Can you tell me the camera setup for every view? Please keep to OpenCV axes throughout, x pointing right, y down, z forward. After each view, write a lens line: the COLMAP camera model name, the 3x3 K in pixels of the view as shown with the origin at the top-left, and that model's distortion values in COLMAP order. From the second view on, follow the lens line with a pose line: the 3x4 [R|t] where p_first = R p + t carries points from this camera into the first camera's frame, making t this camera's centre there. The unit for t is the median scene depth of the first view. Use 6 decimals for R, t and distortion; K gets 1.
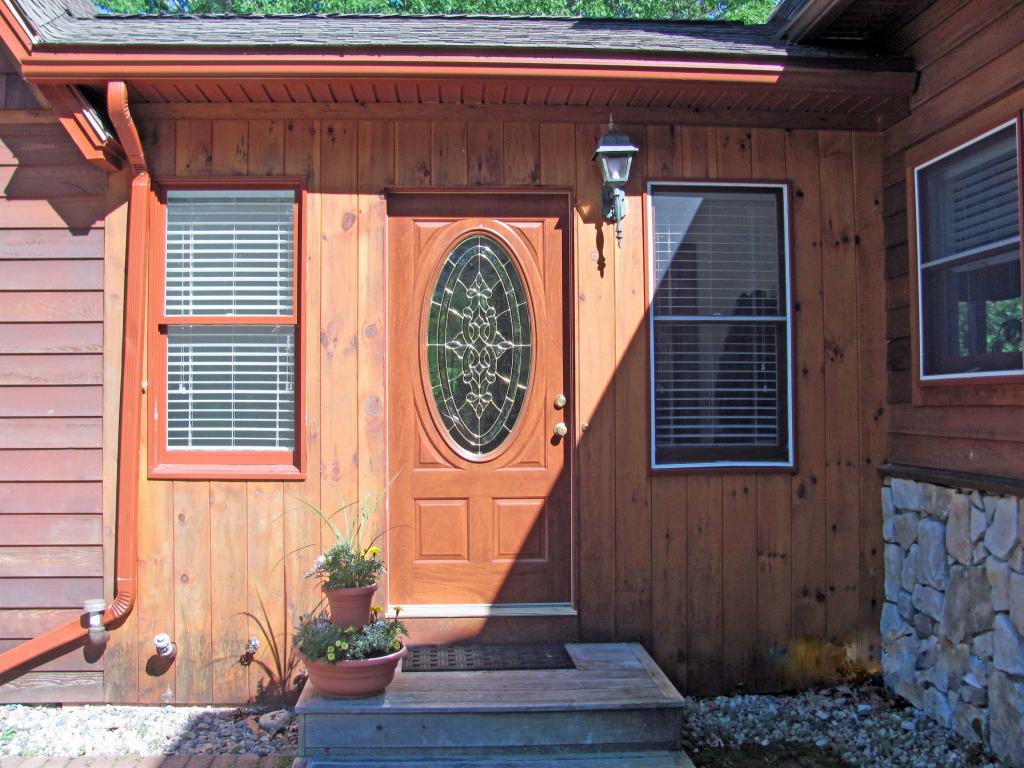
lens RADIAL K [[1071.7, 0, 512.0], [0, 1071.7, 384.0], [0, 0, 1]] dist [-0.179013, 0.025069]
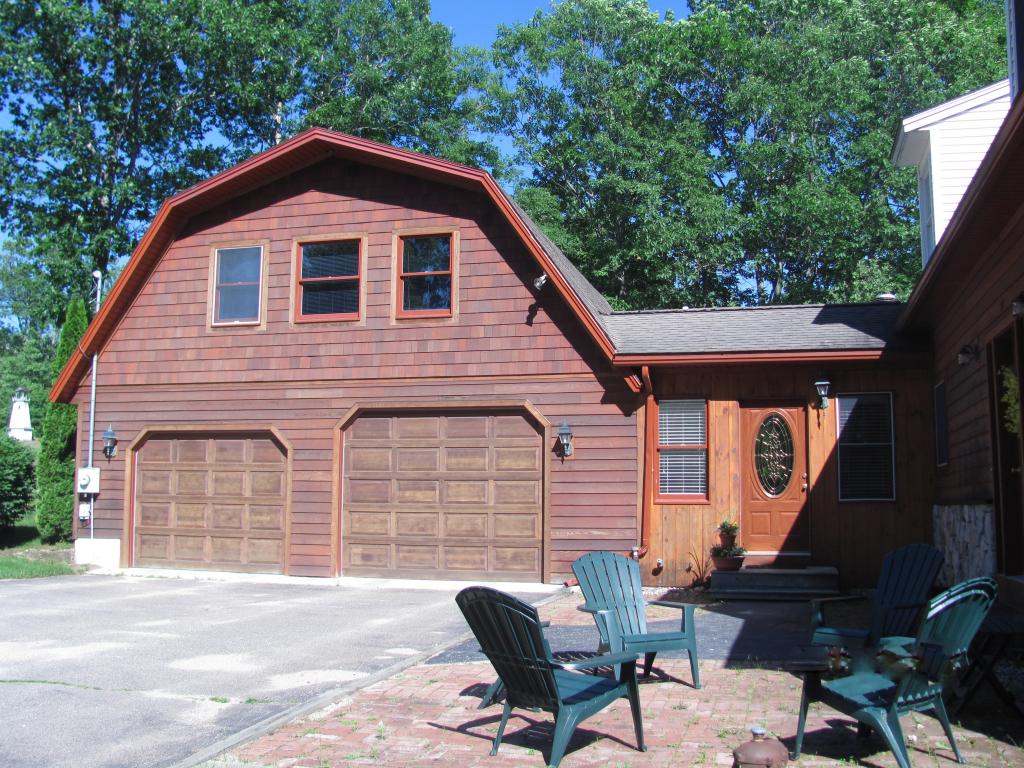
lens RADIAL K [[1071.7, 0, 512.0], [0, 1071.7, 384.0], [0, 0, 1]] dist [-0.179013, 0.025069]
pose [[0.946607, -0.025430, -0.321385, 0.210748], [-0.004590, 0.995720, -0.092307, 0.035140], [0.322357, 0.088854, 0.942439, -1.781540]]
